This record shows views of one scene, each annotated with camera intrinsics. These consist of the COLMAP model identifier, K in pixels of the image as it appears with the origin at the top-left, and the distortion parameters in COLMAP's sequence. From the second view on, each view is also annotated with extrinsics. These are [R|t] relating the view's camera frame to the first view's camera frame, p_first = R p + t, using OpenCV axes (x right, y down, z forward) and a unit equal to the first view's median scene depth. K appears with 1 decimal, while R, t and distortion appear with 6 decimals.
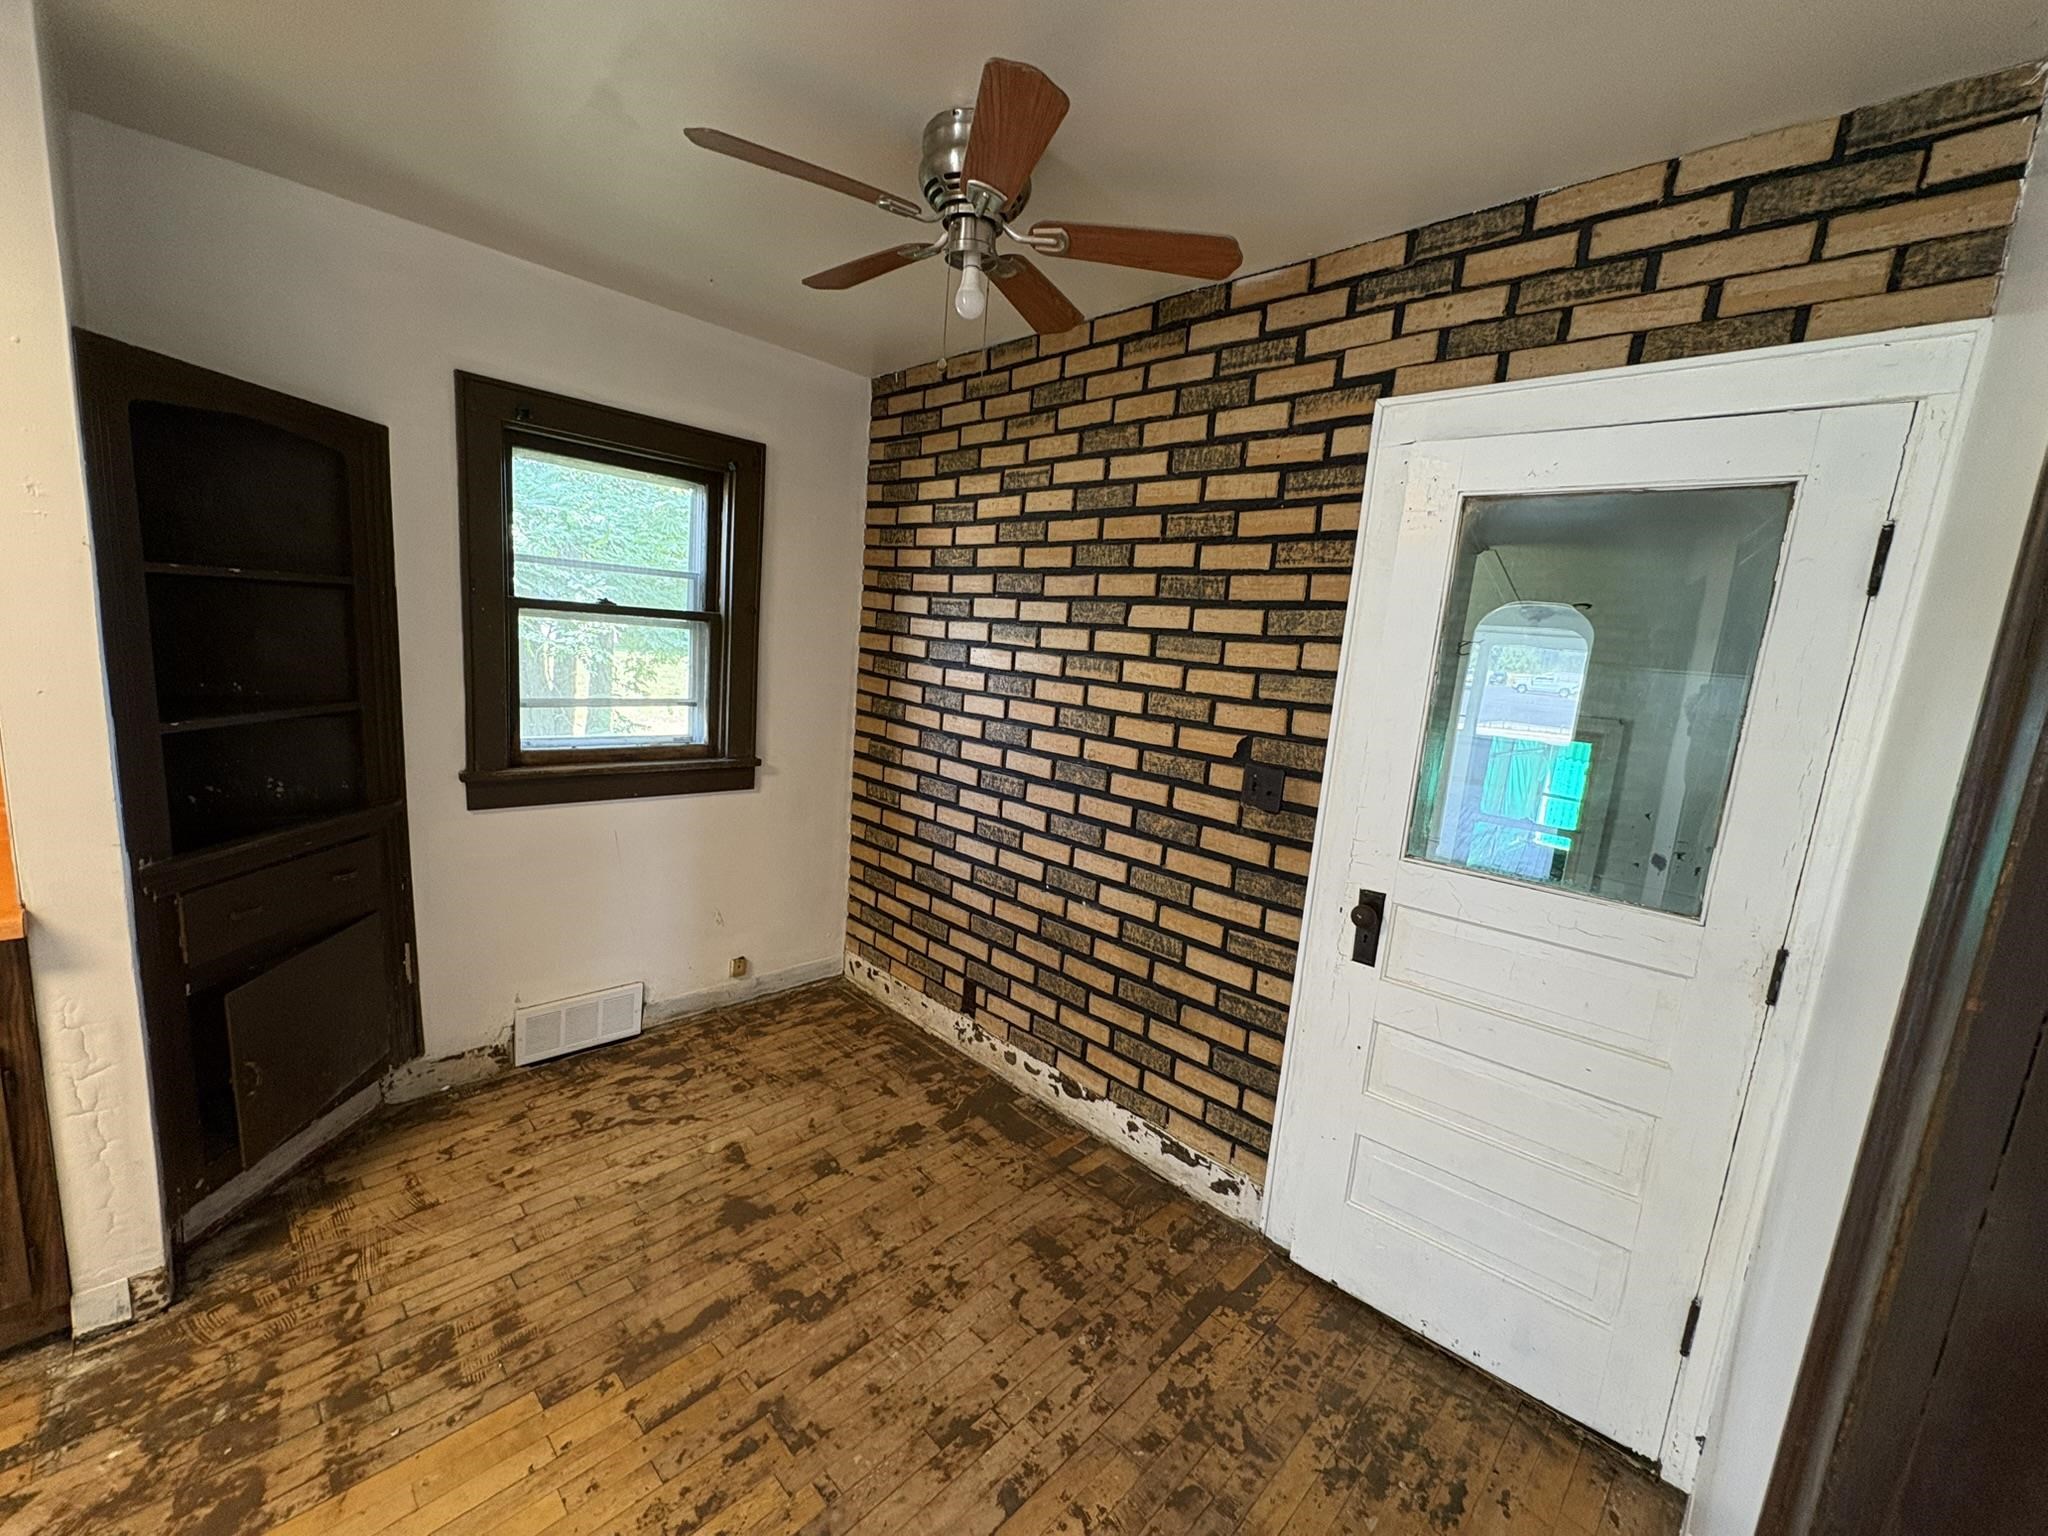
lens RADIAL K [[817.4, 0, 1022.4], [0, 817.4, 769.7], [0, 0, 1]] dist [-0.000077, 0.000184]
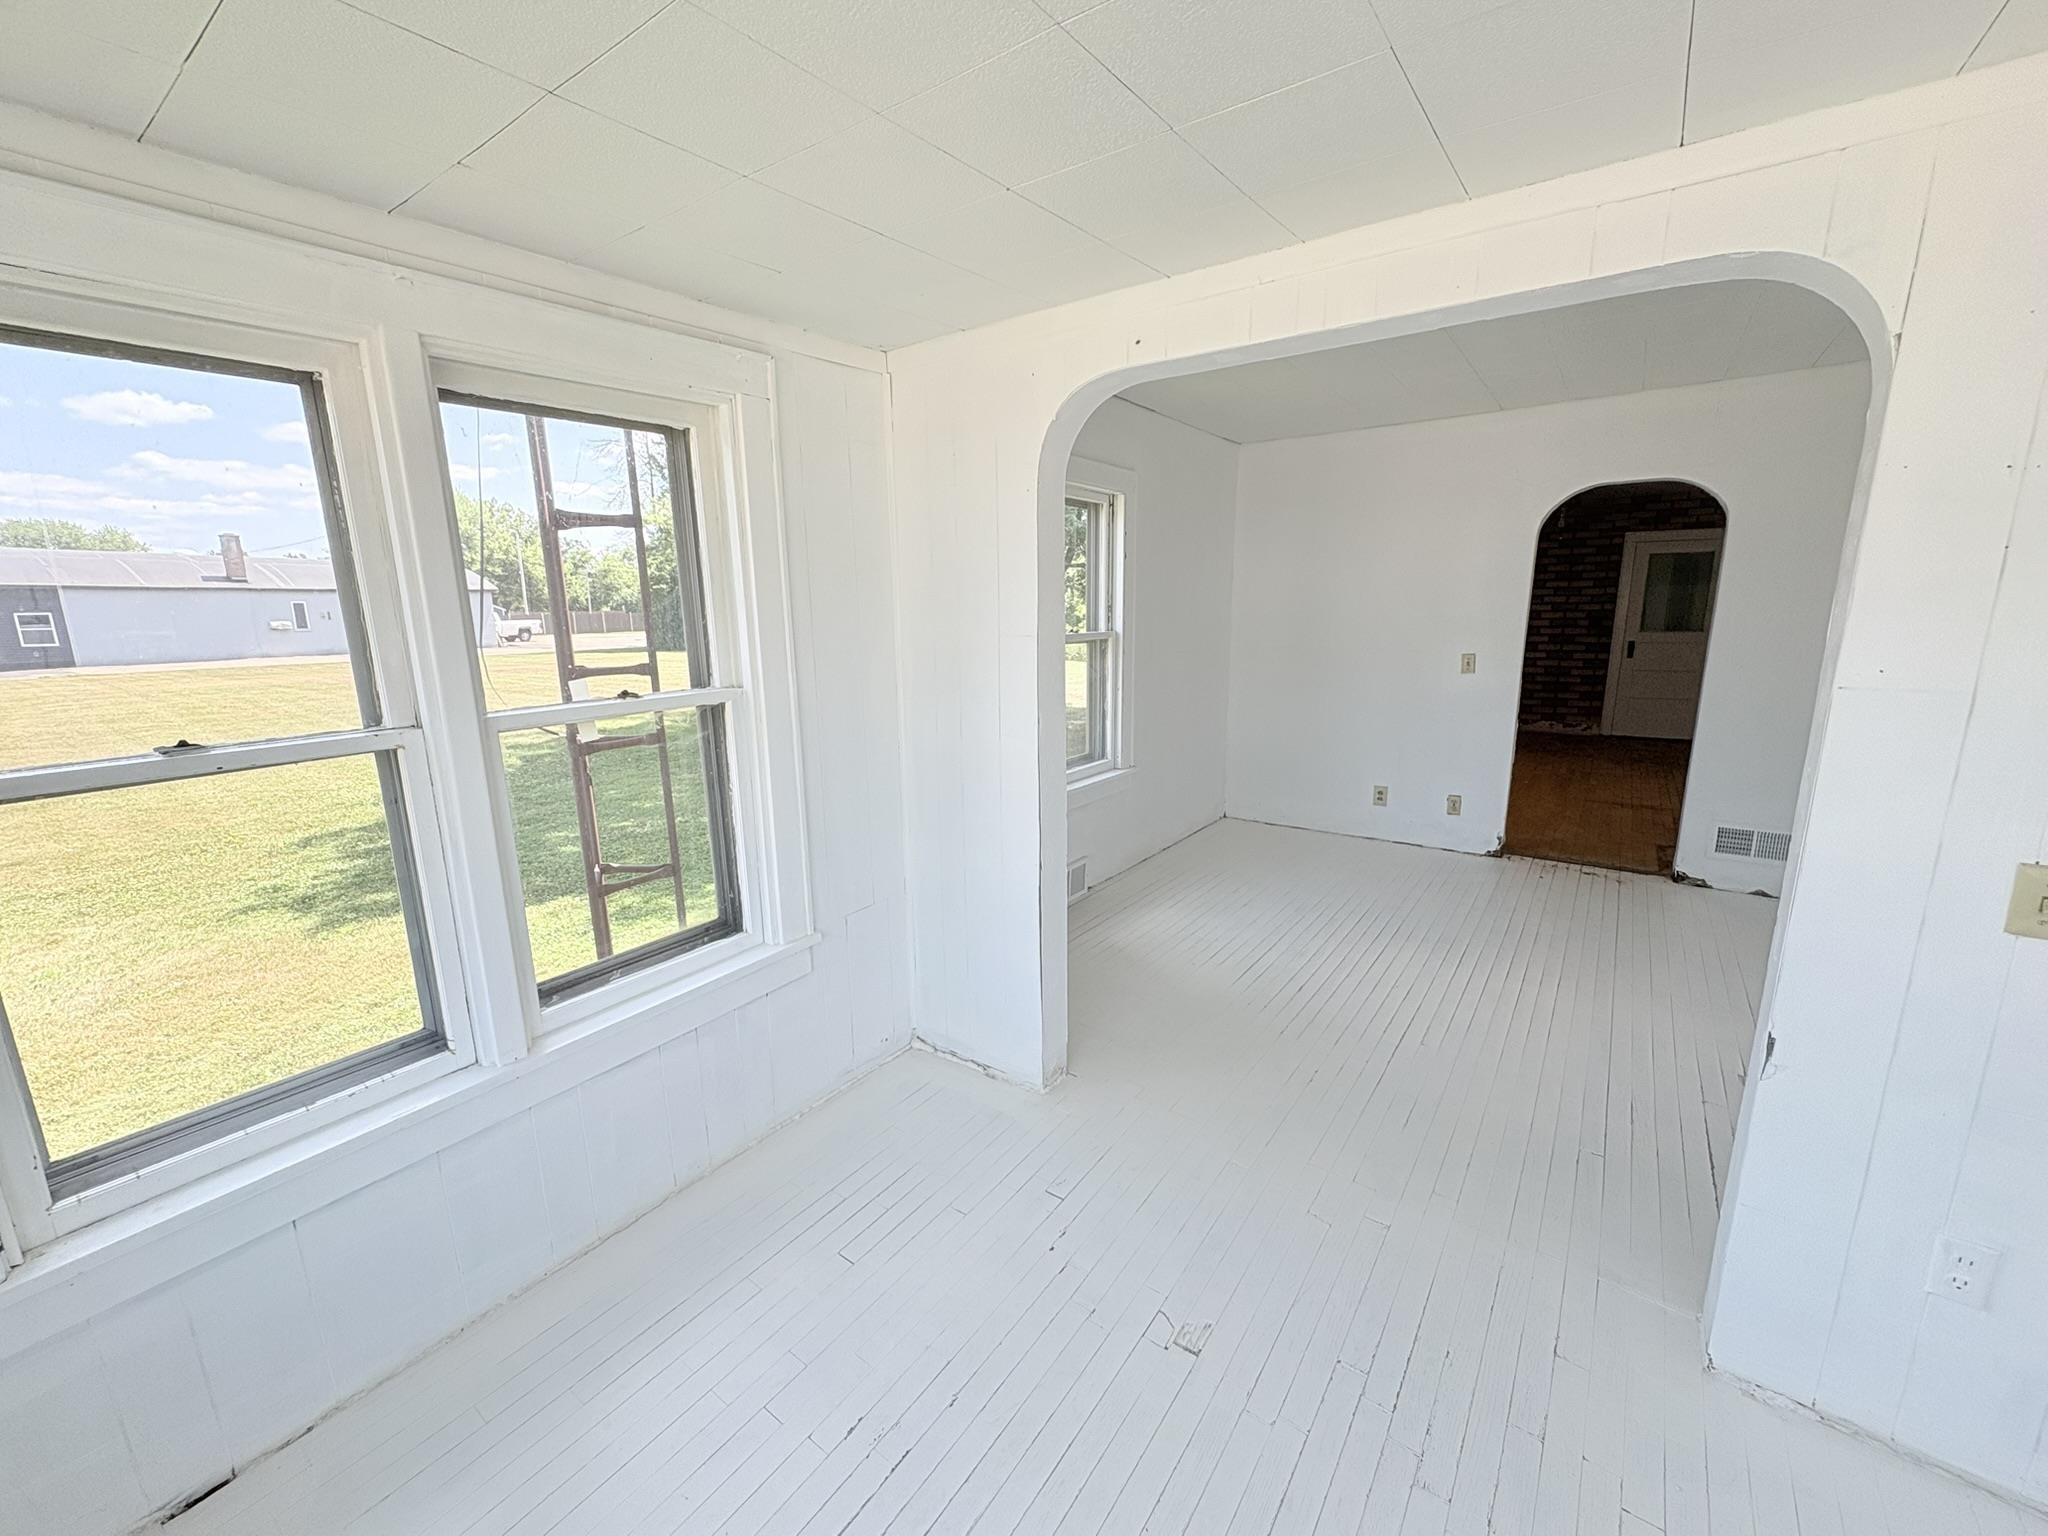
lens RADIAL K [[817.4, 0, 1026.6], [0, 817.4, 767.2], [0, 0, 1]] dist [-0.000077, 0.000184]
pose [[0.984500, -0.122981, 0.125040, -0.656287], [0.117149, 0.991699, 0.052998, 0.038750], [-0.130520, -0.037528, 0.990735, -0.572504]]
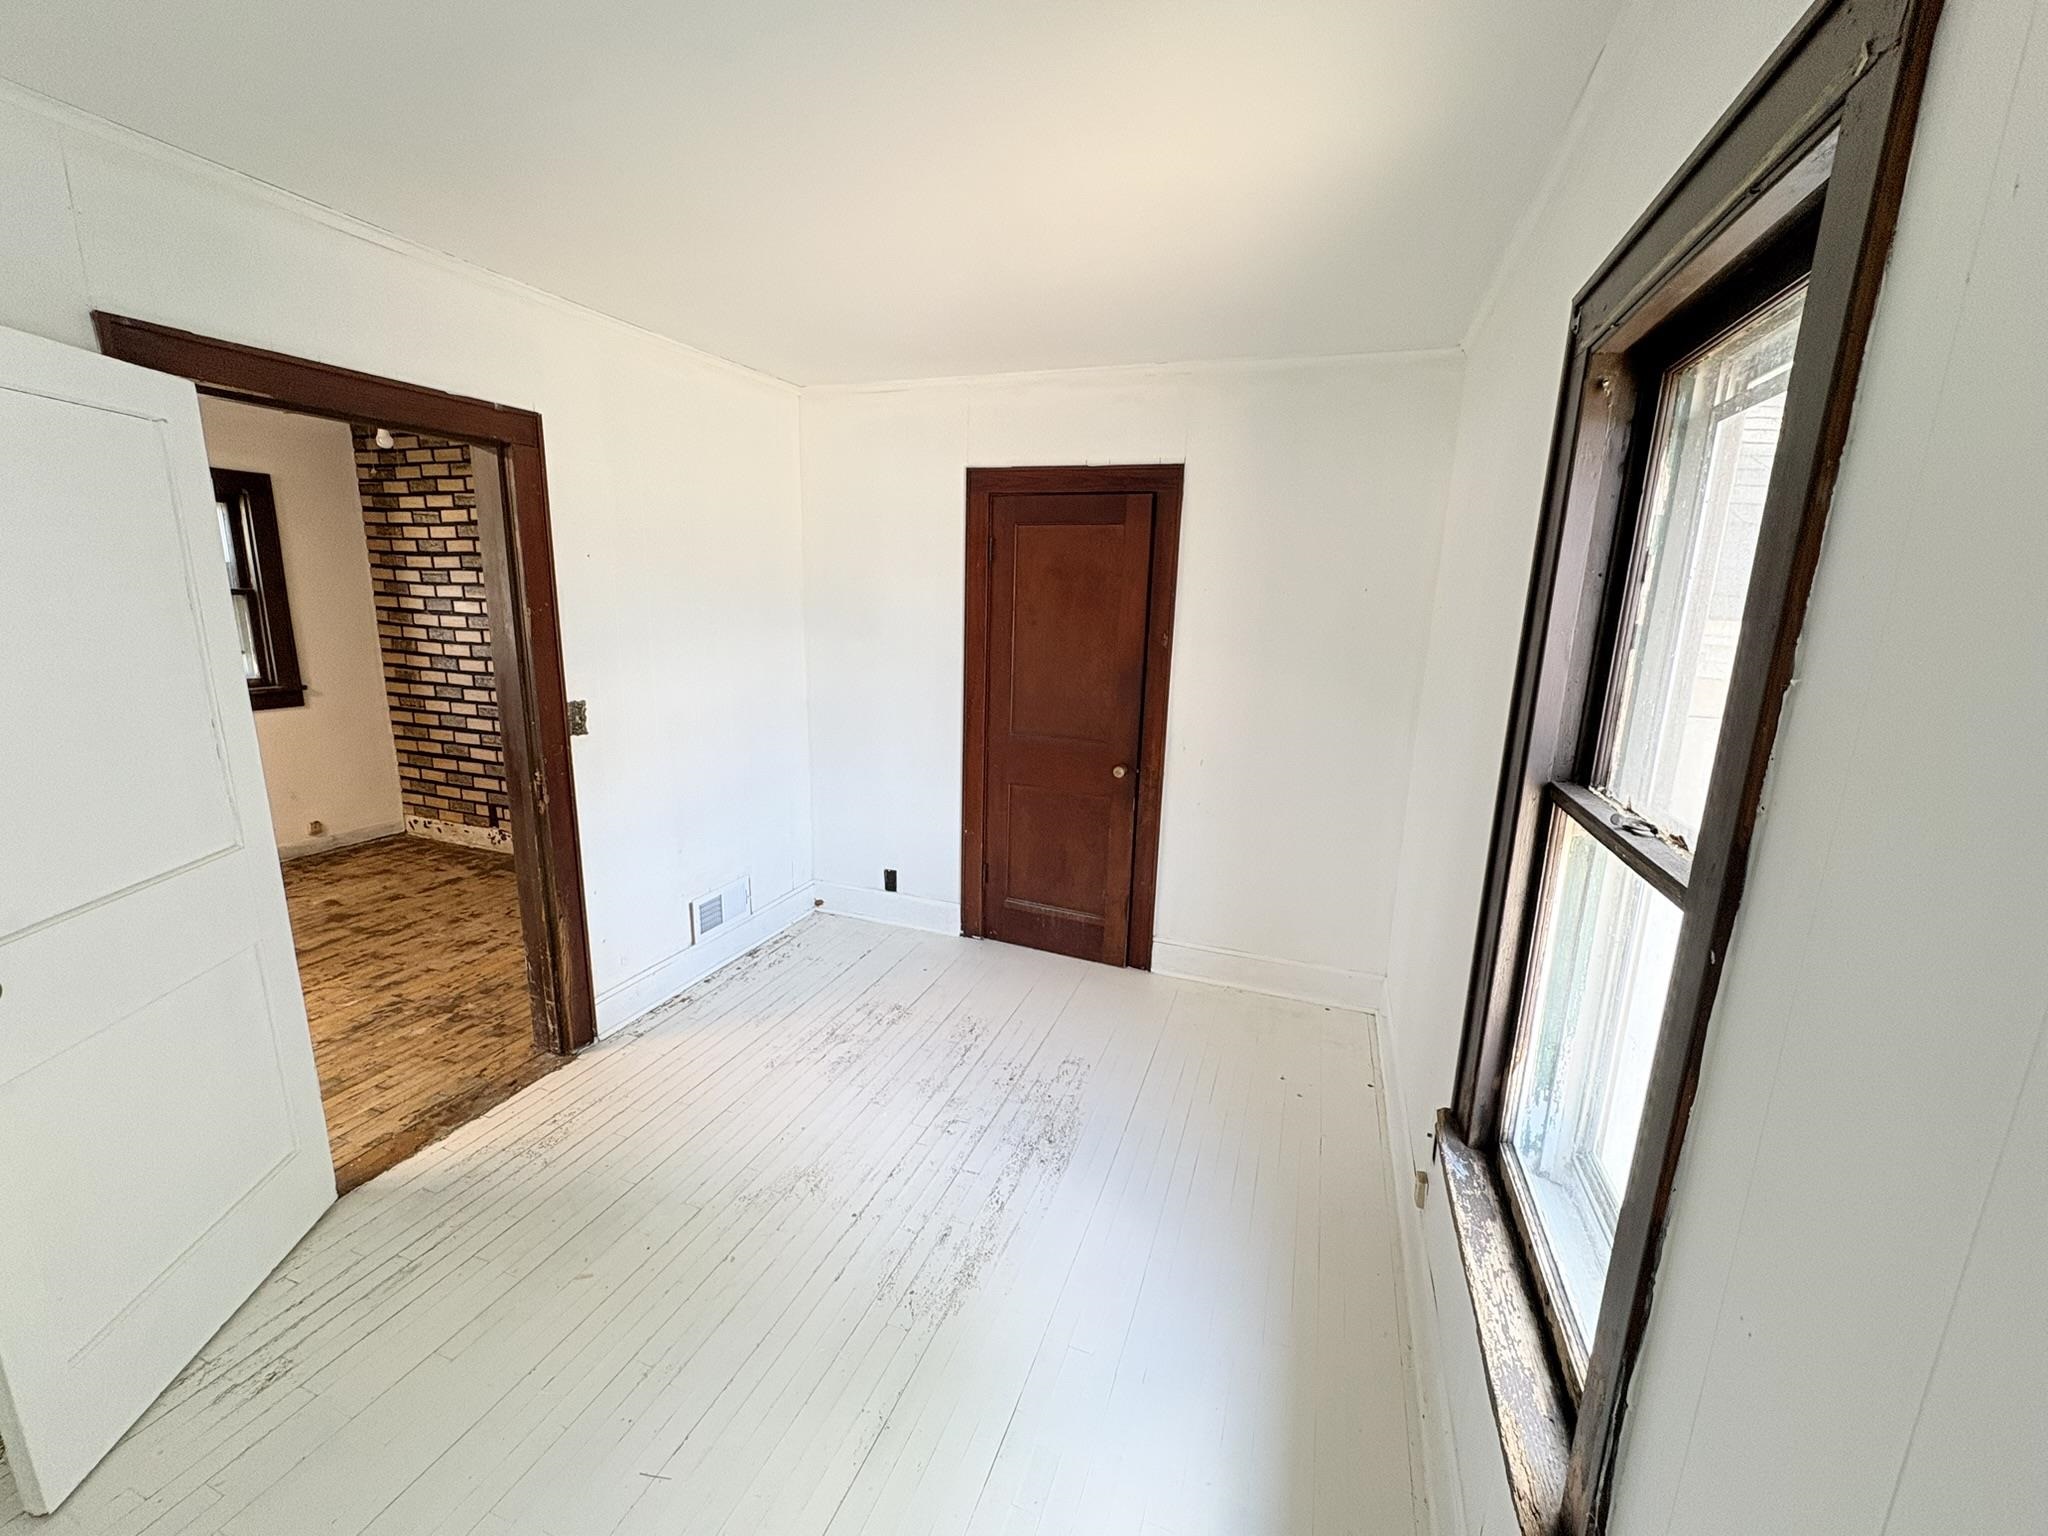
lens RADIAL K [[817.4, 0, 1023.1], [0, 817.4, 770.0], [0, 0, 1]] dist [-0.000077, 0.000184]
pose [[0.910469, -0.142445, 0.388273, 0.324751], [0.114947, 0.988982, 0.093285, 0.180872], [-0.397283, -0.040302, 0.916811, -1.075854]]
